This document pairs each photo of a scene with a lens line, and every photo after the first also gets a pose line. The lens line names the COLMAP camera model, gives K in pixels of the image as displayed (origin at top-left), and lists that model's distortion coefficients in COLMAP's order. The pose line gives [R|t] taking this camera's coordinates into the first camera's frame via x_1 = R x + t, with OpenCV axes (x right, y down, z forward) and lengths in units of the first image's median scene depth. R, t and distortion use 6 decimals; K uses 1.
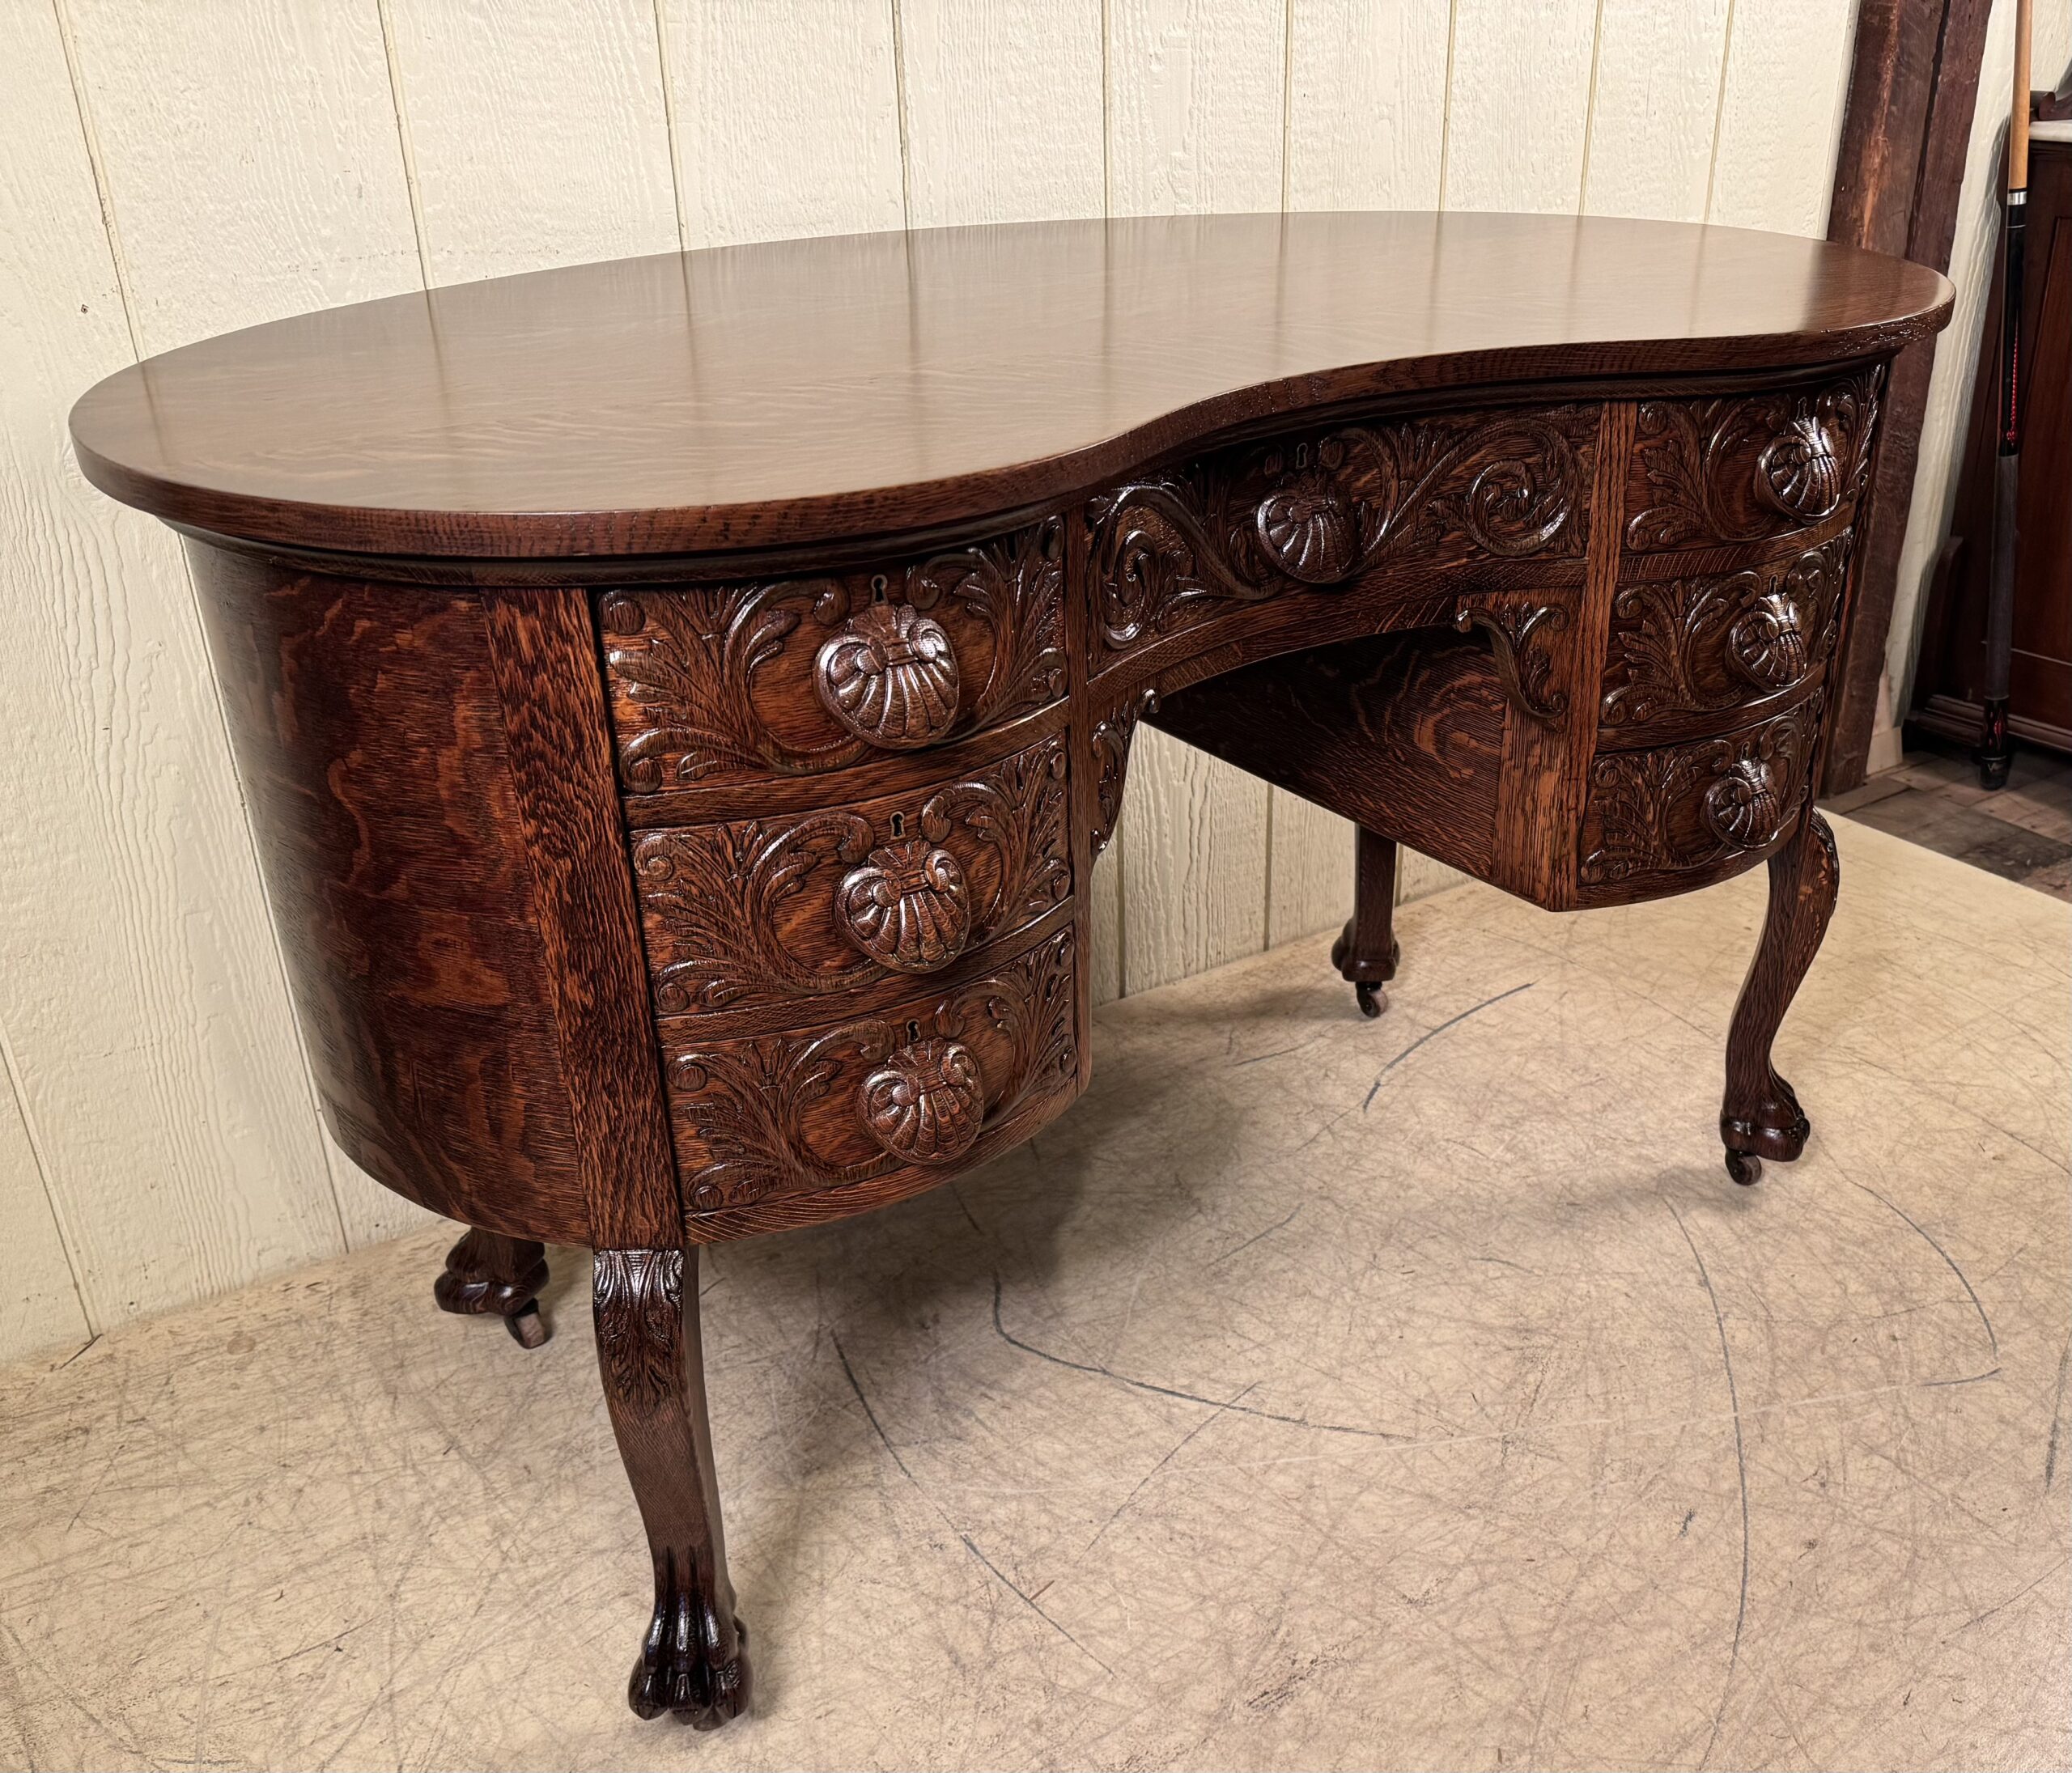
lens RADIAL K [[1981.2, 0, 1190.1], [0, 1981.2, 1057.4], [0, 0, 1]] dist [0.054686, 0.000000]
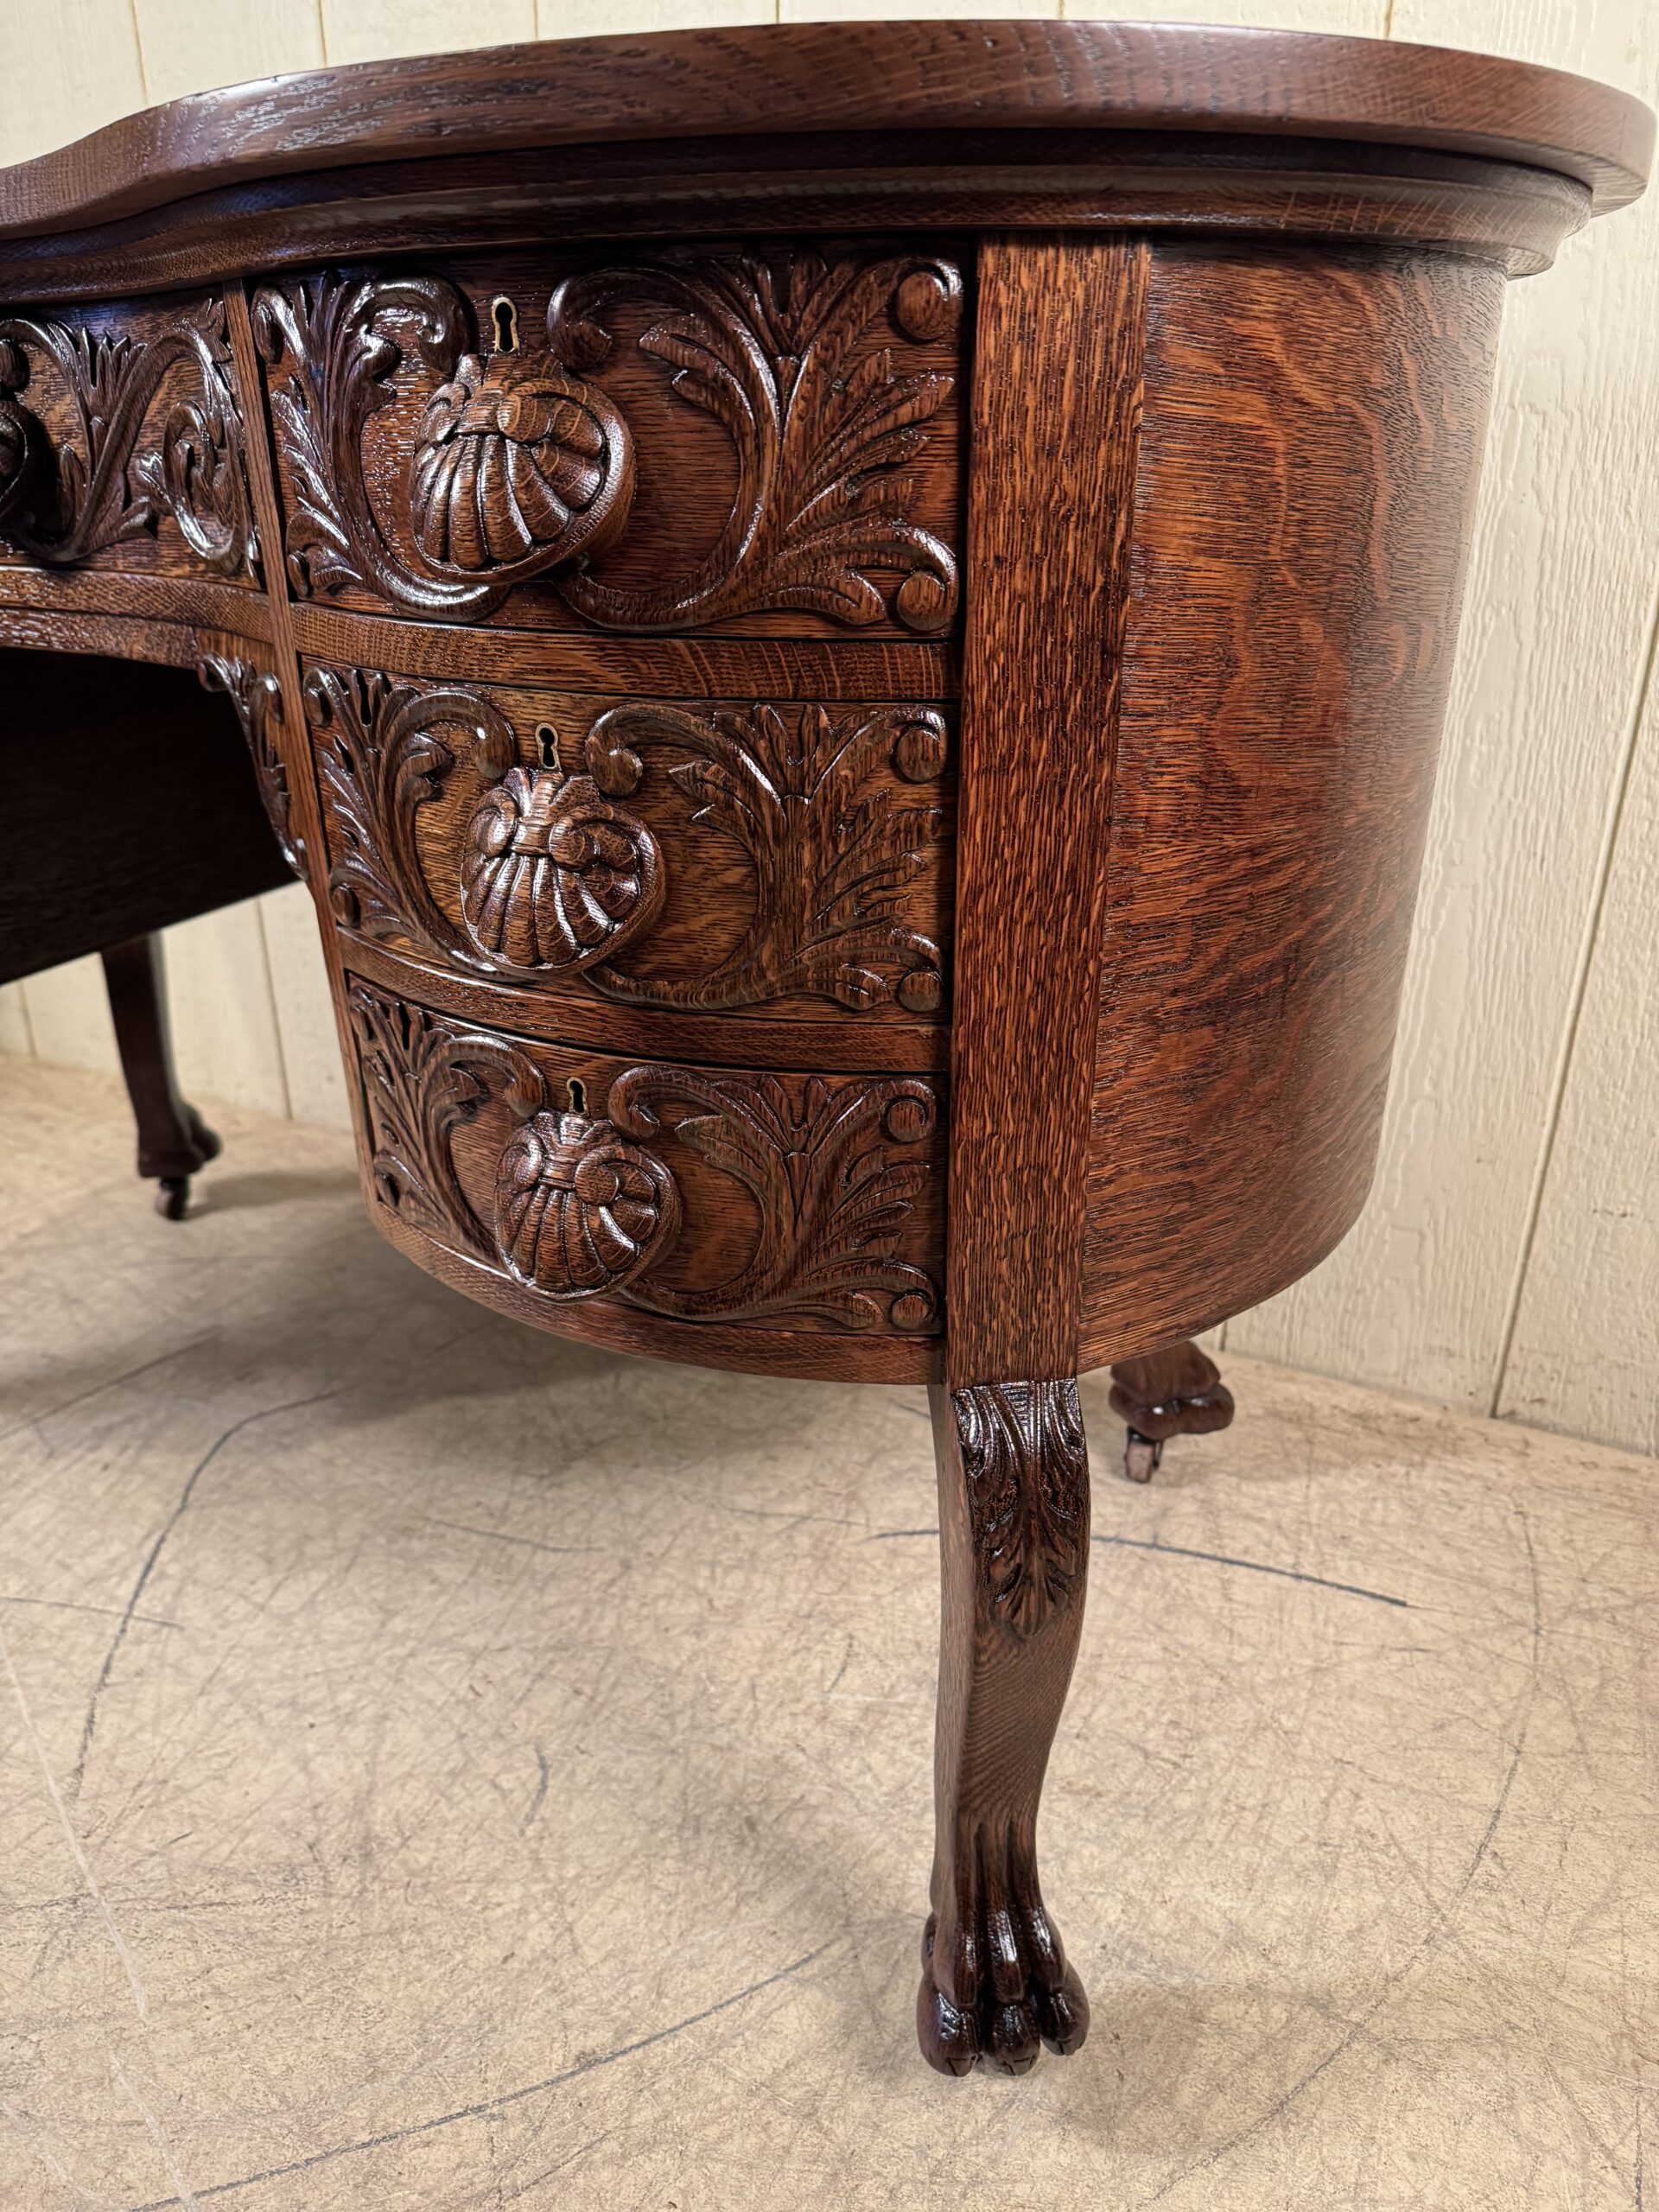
lens RADIAL K [[1576.7, 0, 838.6], [0, 1576.7, 1124.1], [0, 0, 1]] dist [0.031848, -0.048212]
pose [[0.442128, 0.365352, -0.819170, 0.668108], [-0.436357, 0.885535, 0.159438, -0.255433], [0.783655, 0.286959, 0.550944, 0.908352]]
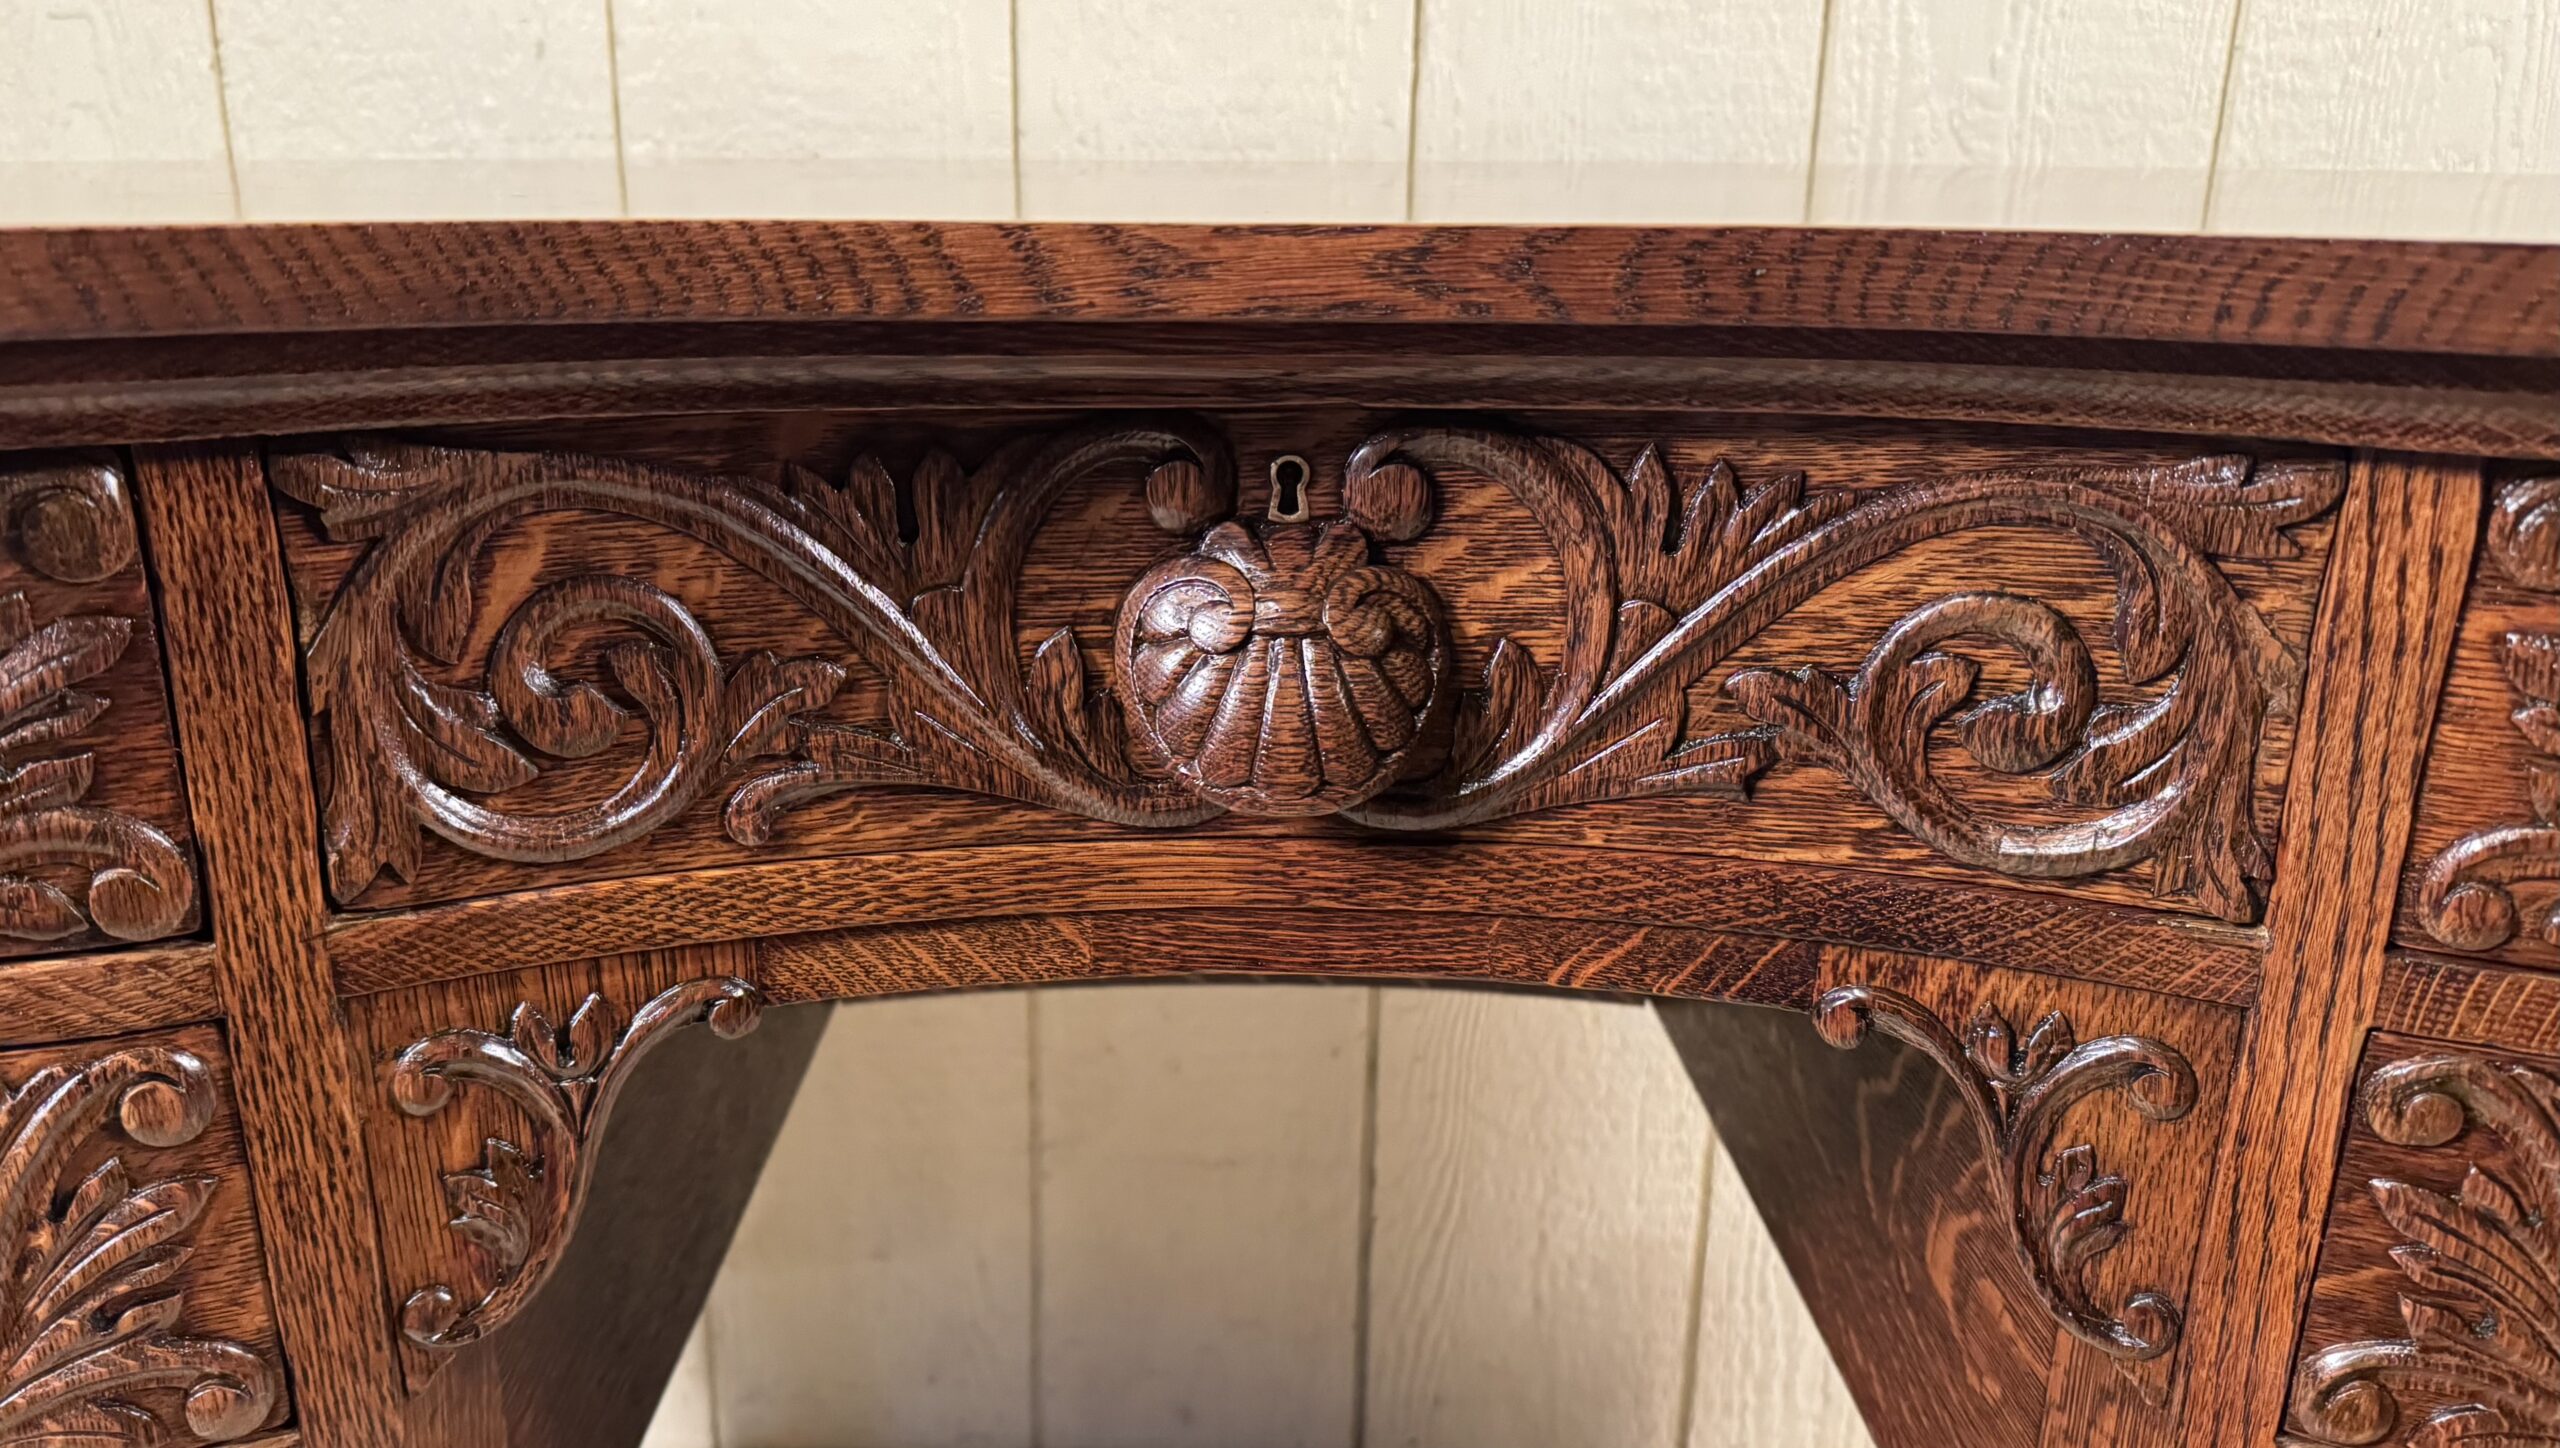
lens RADIAL K [[1955.5, 0, 1251.9], [0, 1955.5, 818.0], [0, 0, 1]] dist [0.027554, -0.013178]
pose [[0.789838, 0.198235, -0.580395, 0.247954], [-0.303044, 0.948876, -0.088312, -0.188370], [0.533216, 0.245638, 0.809532, 0.644880]]
